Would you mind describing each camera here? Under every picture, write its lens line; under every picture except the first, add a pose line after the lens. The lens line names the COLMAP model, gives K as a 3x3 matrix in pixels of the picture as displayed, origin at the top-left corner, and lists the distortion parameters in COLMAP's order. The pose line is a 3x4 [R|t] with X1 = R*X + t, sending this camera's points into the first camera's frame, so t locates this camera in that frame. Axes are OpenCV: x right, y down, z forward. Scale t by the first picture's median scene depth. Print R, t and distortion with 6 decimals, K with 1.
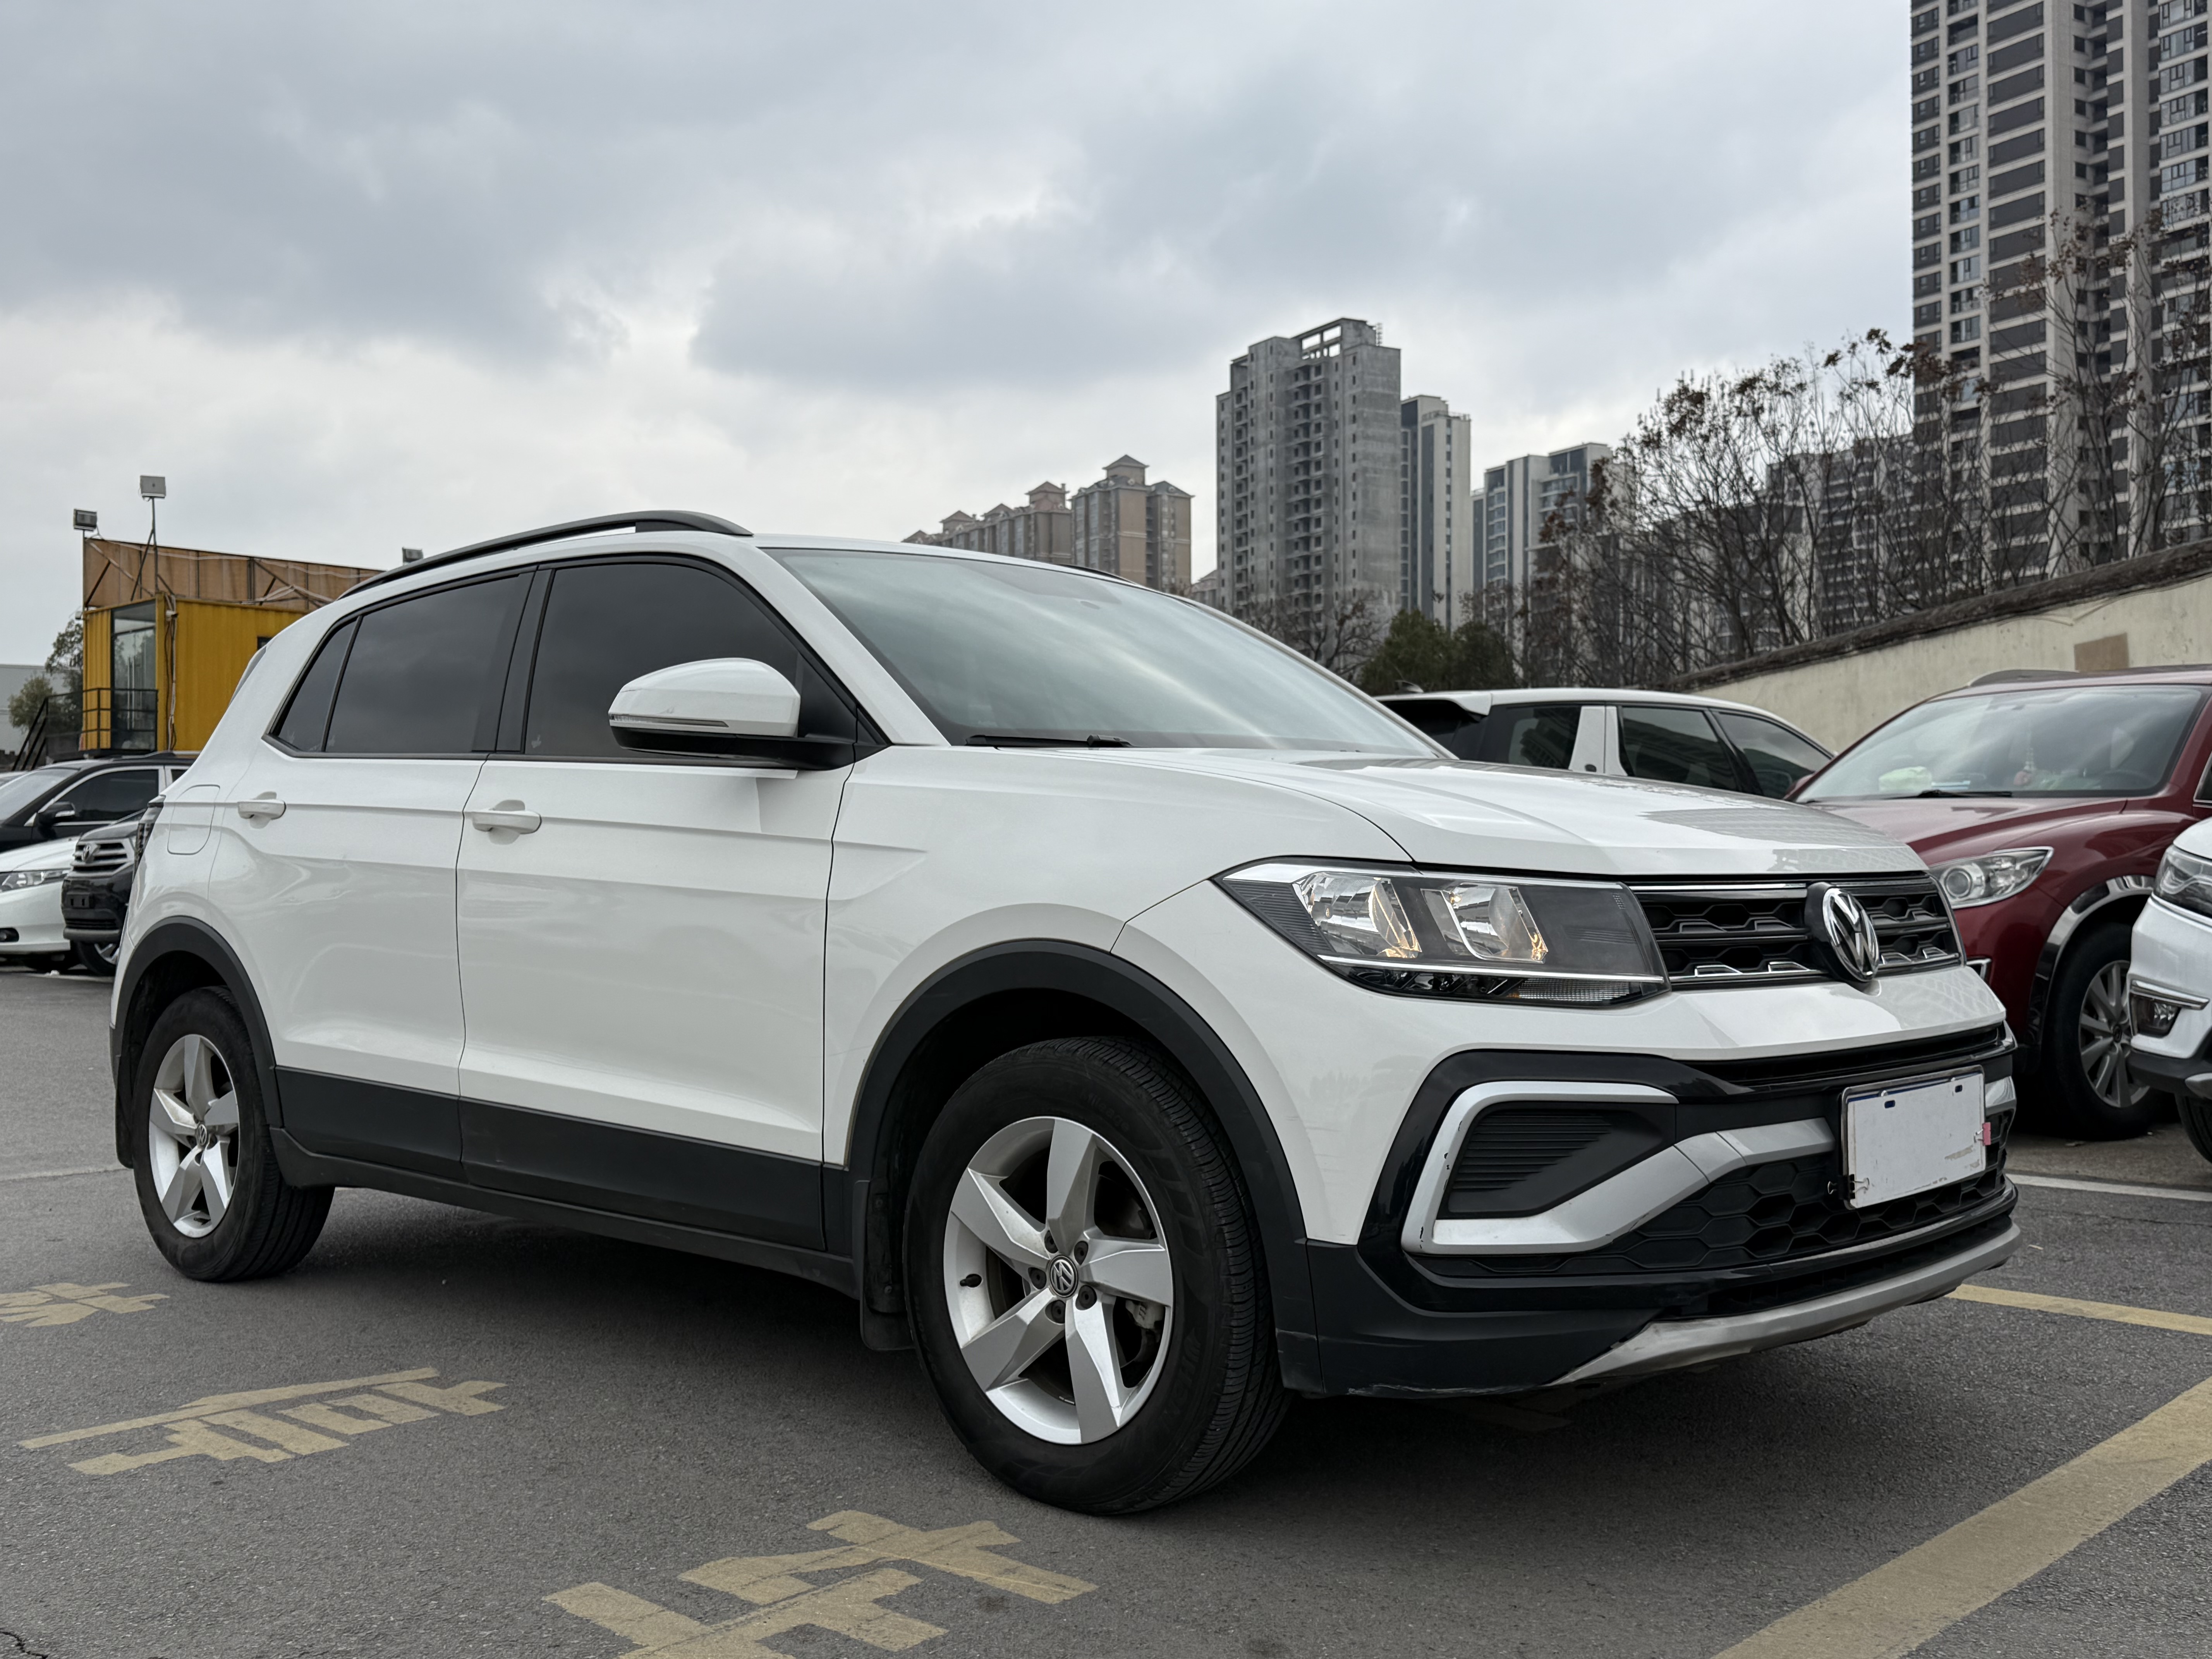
lens RADIAL K [[2160.8, 0, 1107.8], [0, 2160.8, 866.5], [0, 0, 1]] dist [0.166581, -0.361759]
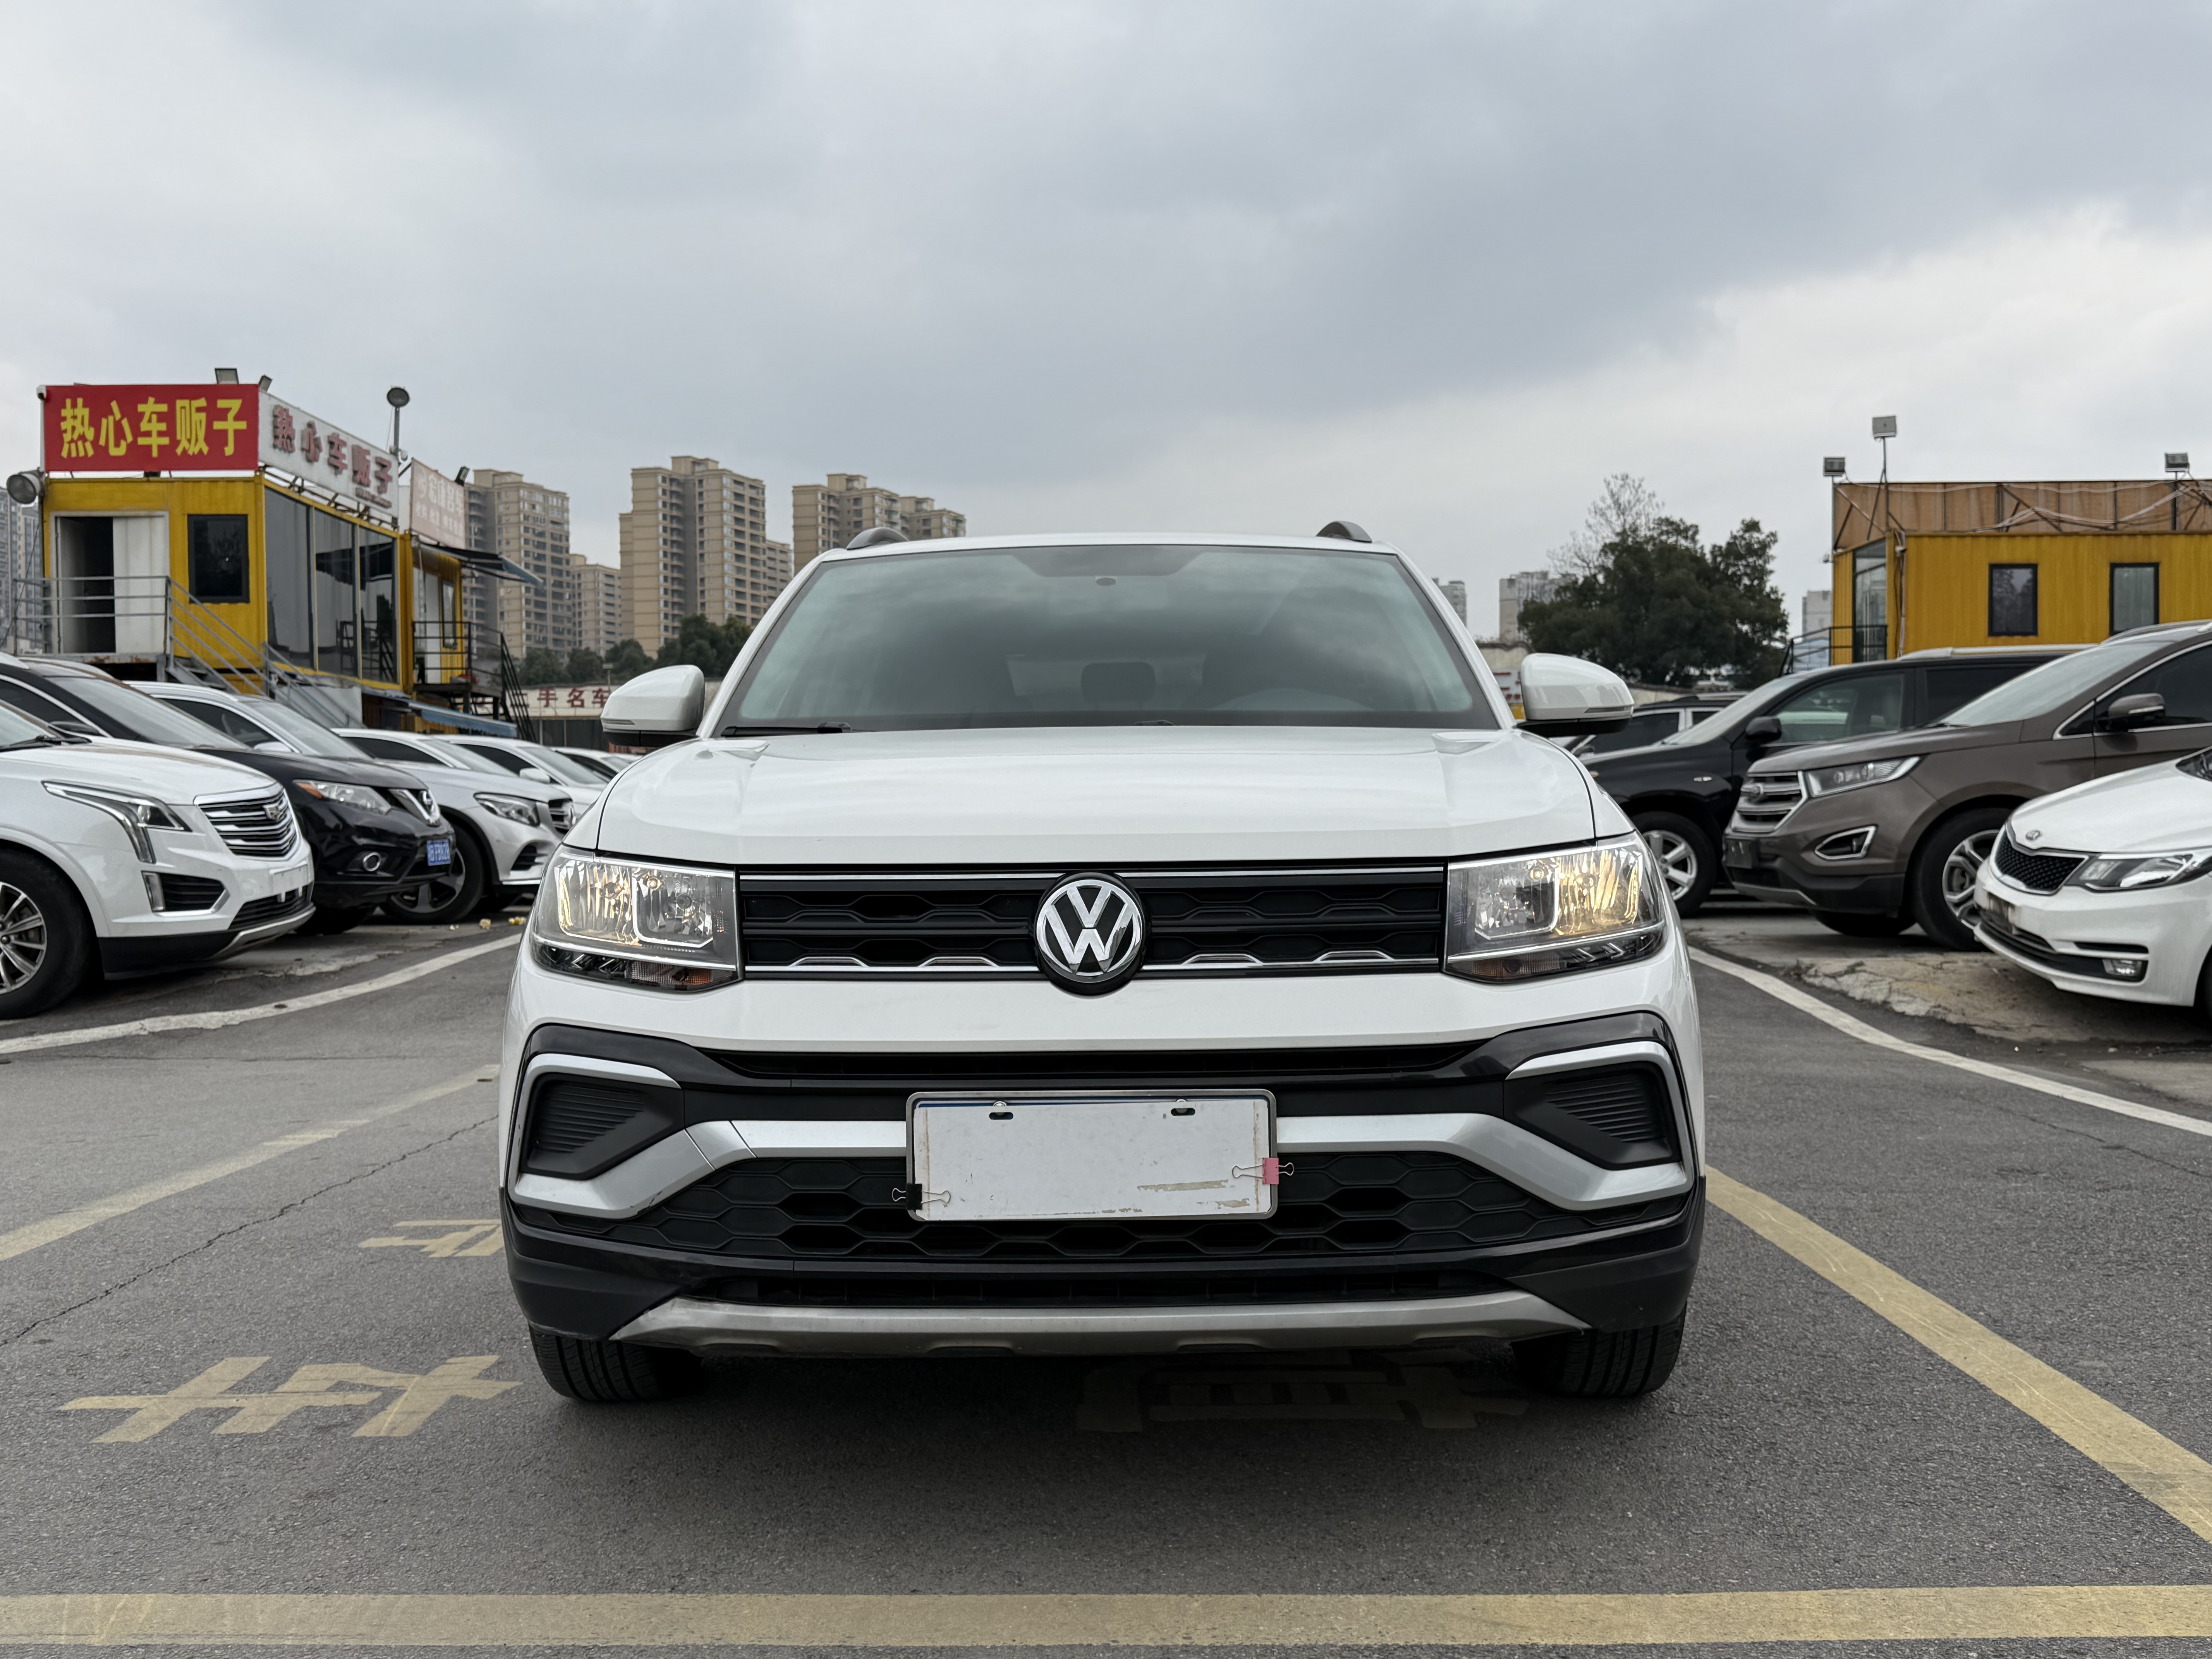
lens RADIAL K [[2160.8, 0, 1107.8], [0, 2160.8, 866.5], [0, 0, 1]] dist [0.166581, -0.361759]
pose [[0.676128, 0.019794, -0.736519, 0.081675], [0.005585, 0.999473, 0.031988, -0.001978], [0.736763, -0.025742, 0.675661, 0.032457]]
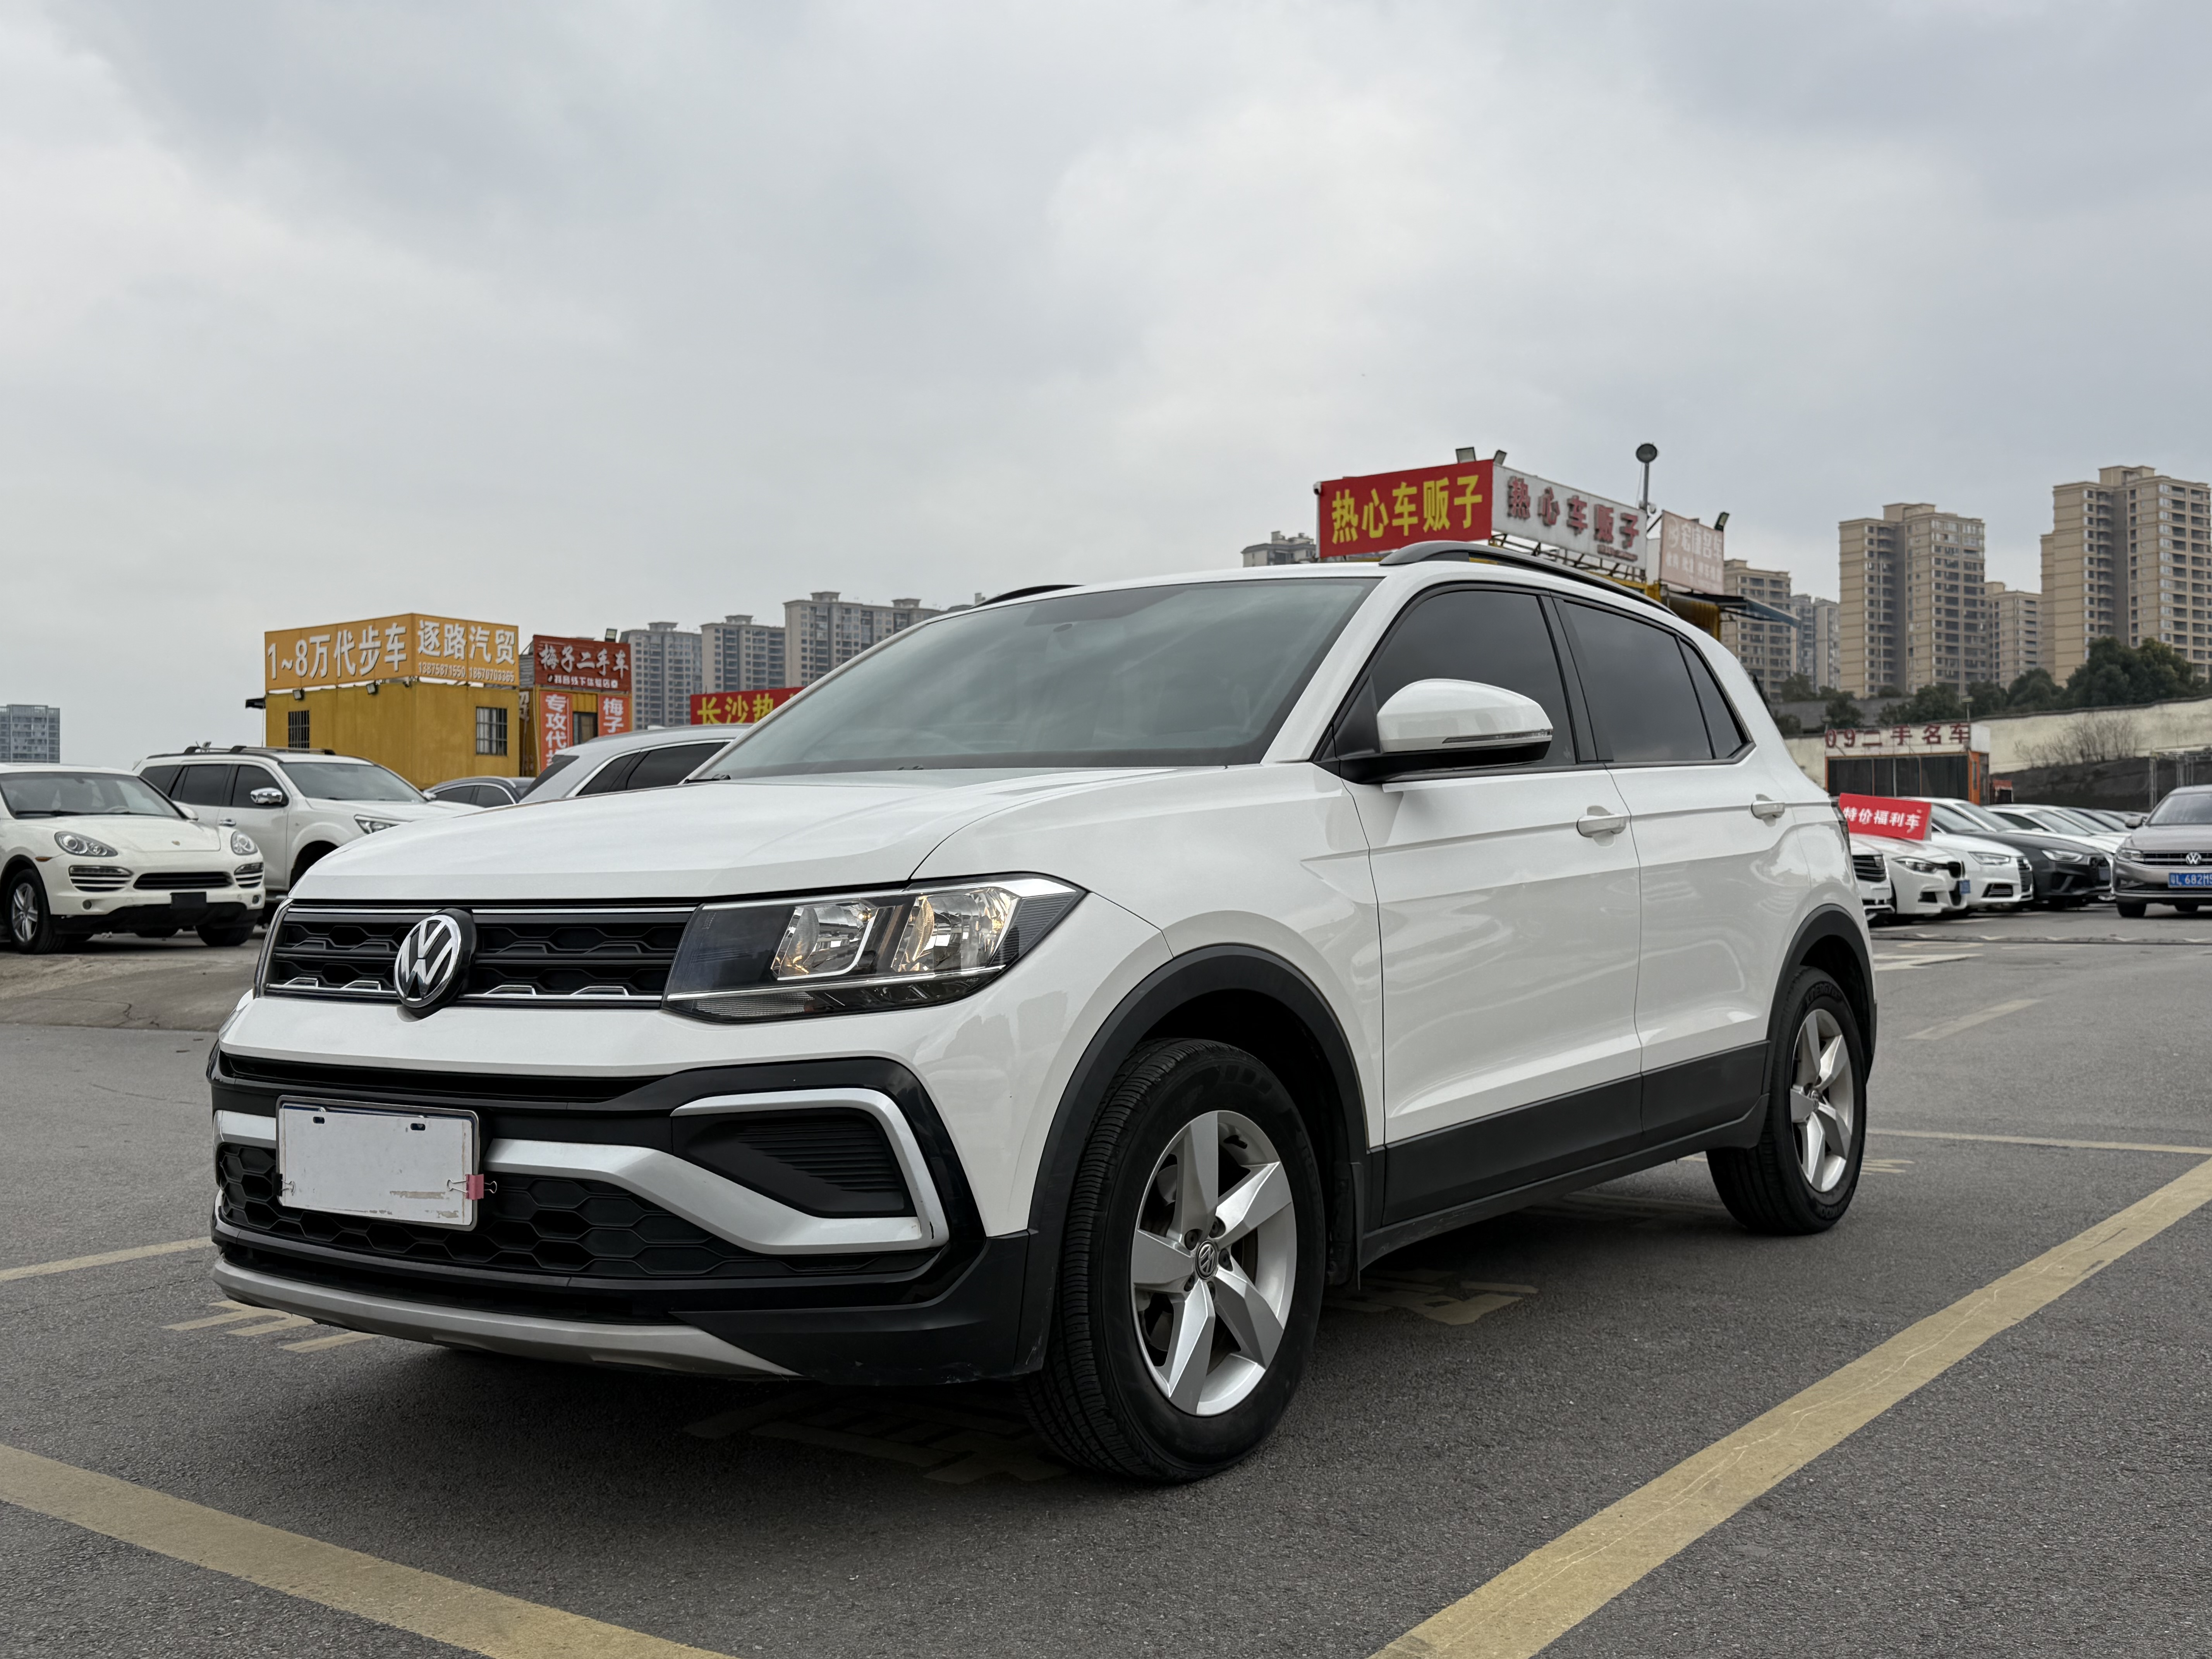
lens RADIAL K [[2160.8, 0, 1107.8], [0, 2160.8, 866.5], [0, 0, 1]] dist [0.166581, -0.361759]
pose [[0.120943, 0.005701, -0.992643, 0.112628], [0.011494, 0.999908, 0.007143, -0.001349], [0.992593, -0.012273, 0.120866, 0.096909]]
